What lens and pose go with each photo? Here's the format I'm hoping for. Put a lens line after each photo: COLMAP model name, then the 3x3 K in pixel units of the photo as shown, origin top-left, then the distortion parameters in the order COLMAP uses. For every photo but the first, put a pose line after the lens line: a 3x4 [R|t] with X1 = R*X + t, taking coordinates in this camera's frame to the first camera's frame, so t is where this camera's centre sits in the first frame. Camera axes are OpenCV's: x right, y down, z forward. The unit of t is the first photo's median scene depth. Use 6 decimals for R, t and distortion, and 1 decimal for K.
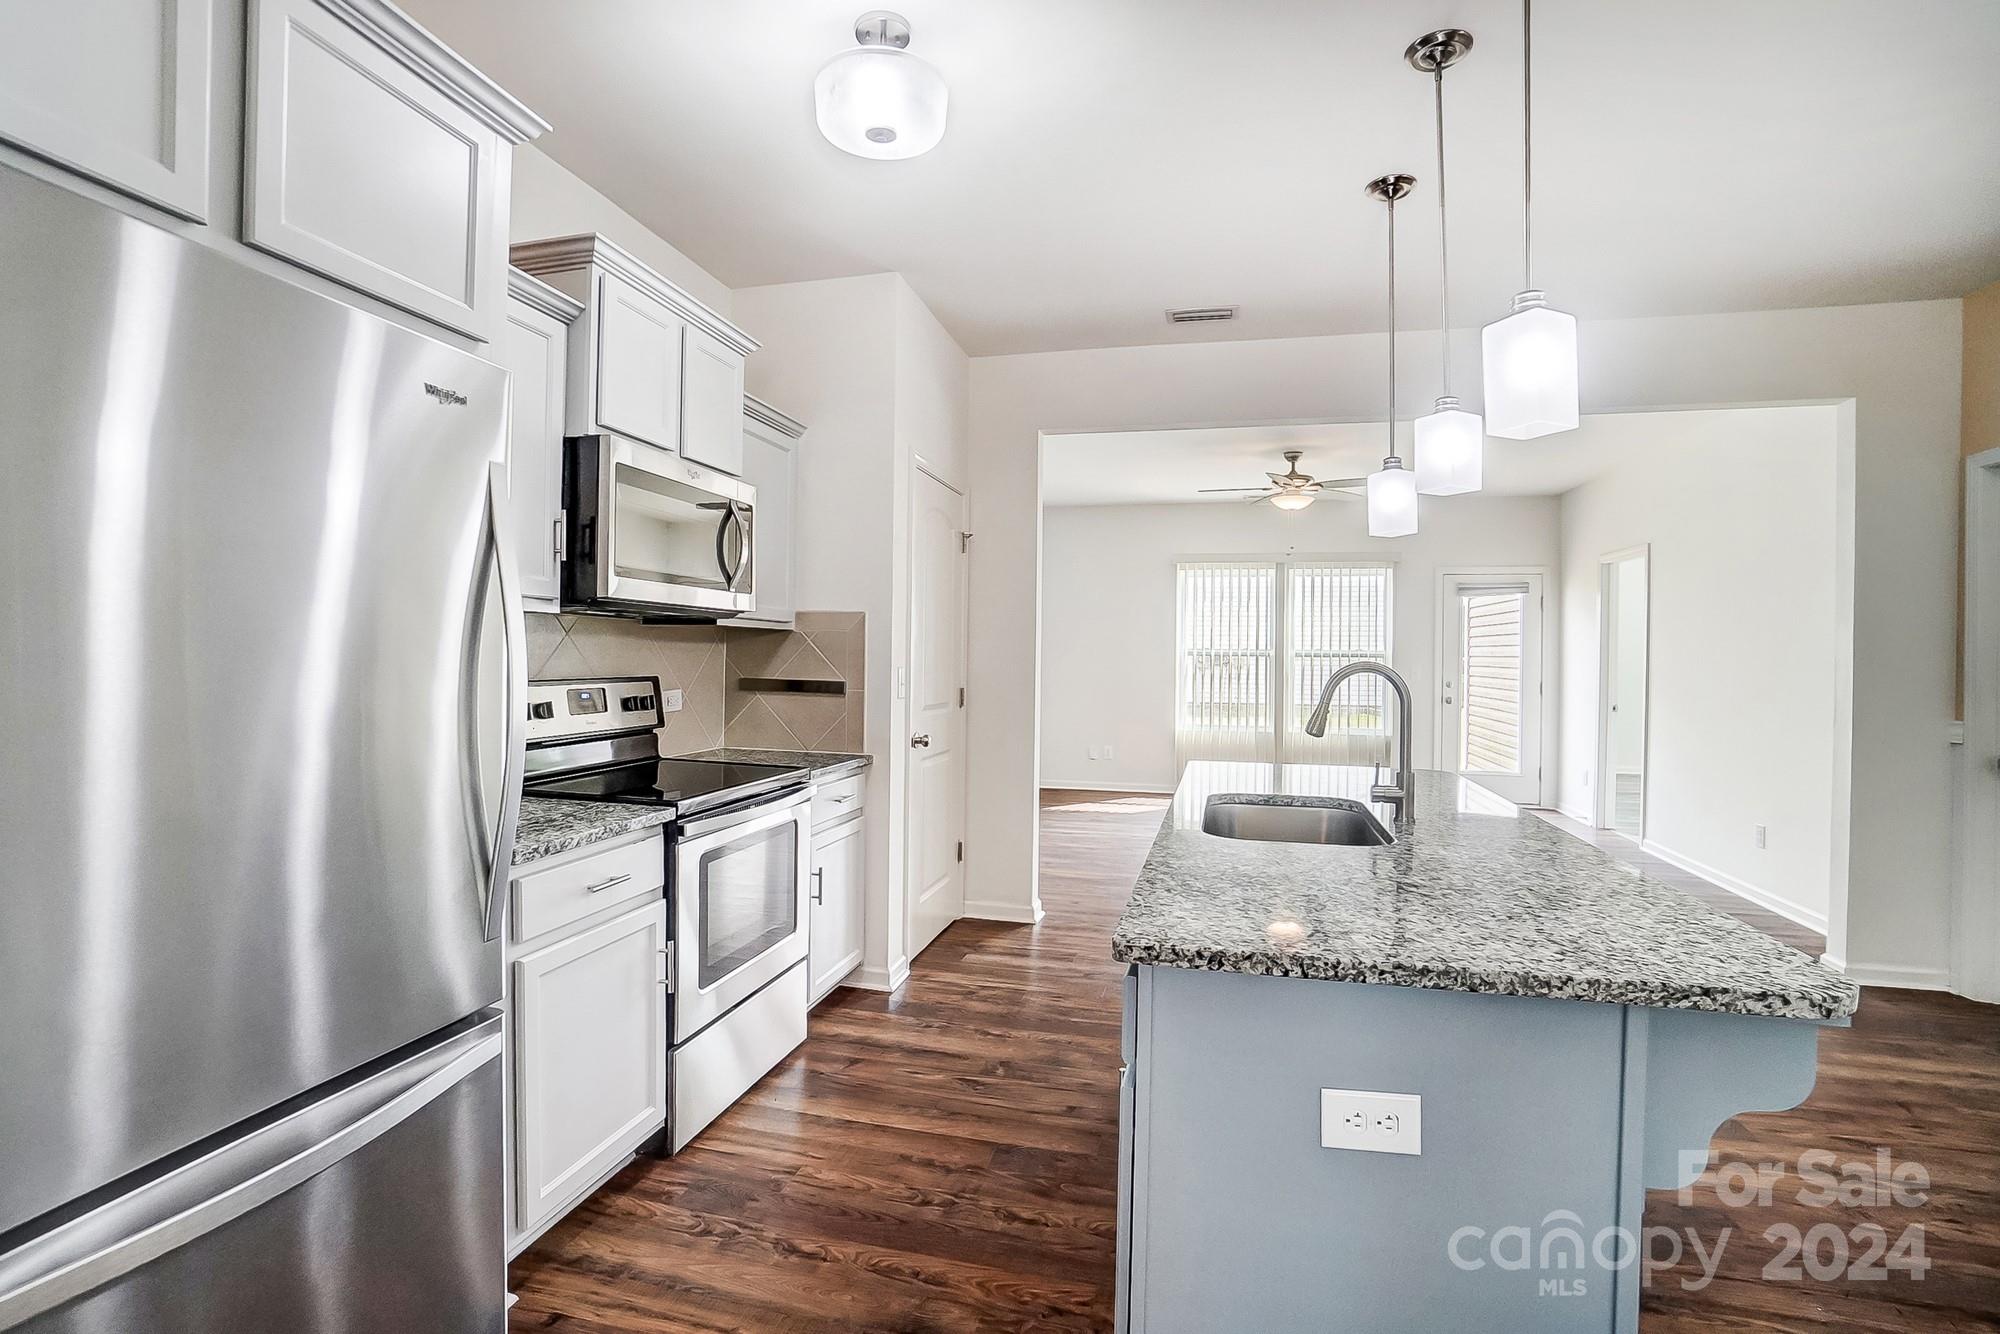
lens RADIAL K [[929.5, 0, 993.3], [0, 929.5, 660.8], [0, 0, 1]] dist [-0.037153, -0.000165]
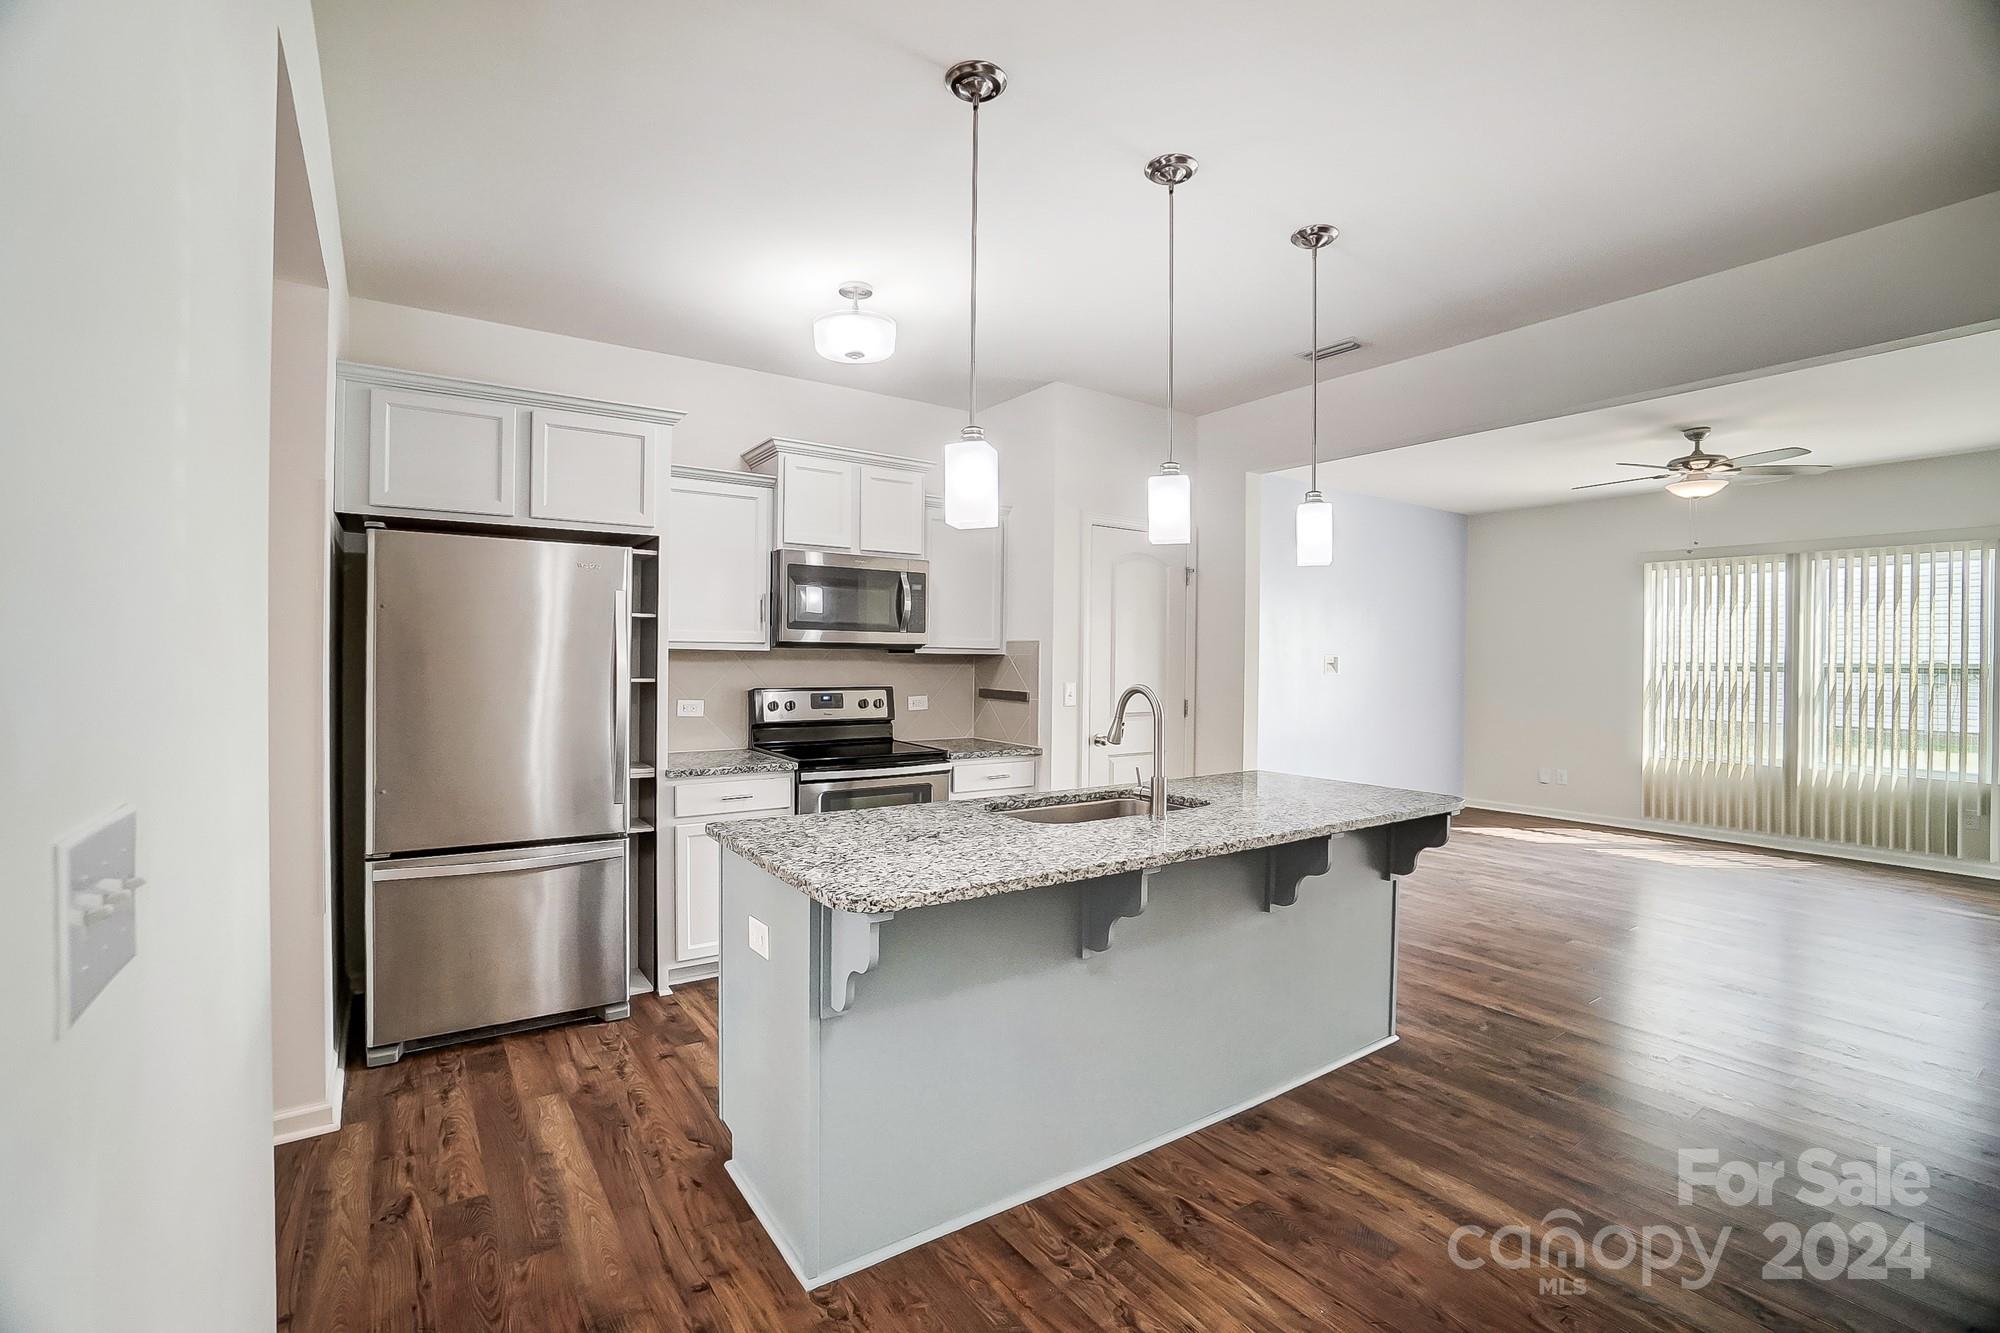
lens RADIAL K [[881.2, 0, 994.8], [0, 881.2, 664.4], [0, 0, 1]] dist [-0.064332, 0.022525]
pose [[0.756354, -0.003177, -0.654155, 0.781590], [-0.001880, 0.999974, -0.007029, -0.011118], [0.654160, 0.006546, 0.756328, -0.001467]]
